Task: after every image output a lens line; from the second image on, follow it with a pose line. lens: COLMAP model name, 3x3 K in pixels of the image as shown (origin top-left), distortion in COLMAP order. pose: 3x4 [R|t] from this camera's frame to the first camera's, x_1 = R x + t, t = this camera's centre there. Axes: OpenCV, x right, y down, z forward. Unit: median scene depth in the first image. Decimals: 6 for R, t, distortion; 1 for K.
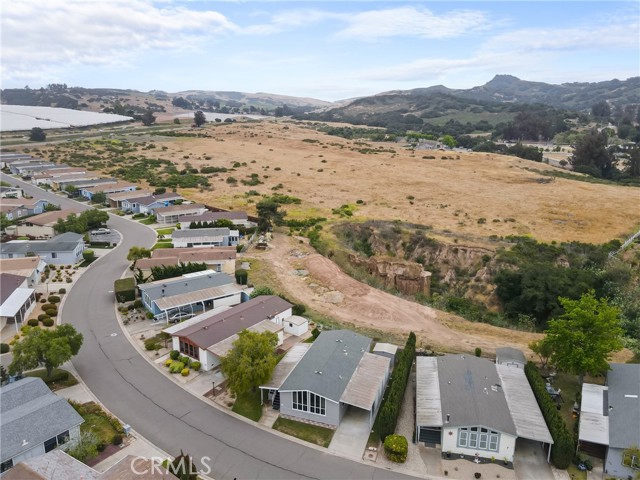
lens RADIAL K [[486.7, 0, 320.0], [0, 486.7, 240.0], [0, 0, 1]] dist [0.005209, 0.012336]
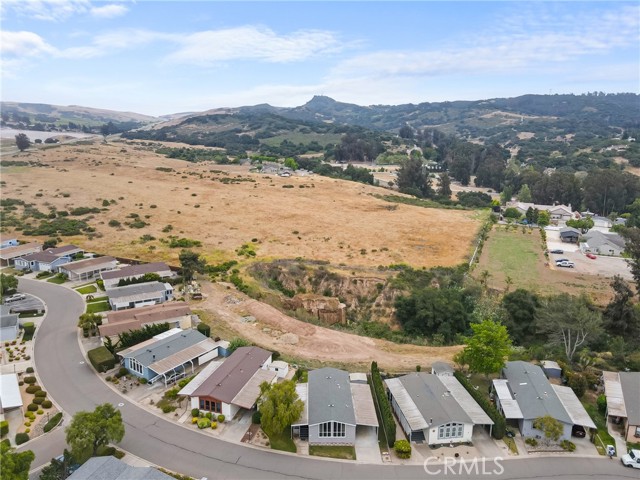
lens RADIAL K [[486.7, 0, 320.0], [0, 486.7, 240.0], [0, 0, 1]] dist [0.005209, 0.012336]
pose [[0.937124, -0.068252, 0.342257, -0.209594], [0.075837, 0.997081, -0.008812, -0.076935], [-0.340657, 0.034213, 0.939565, -0.113994]]
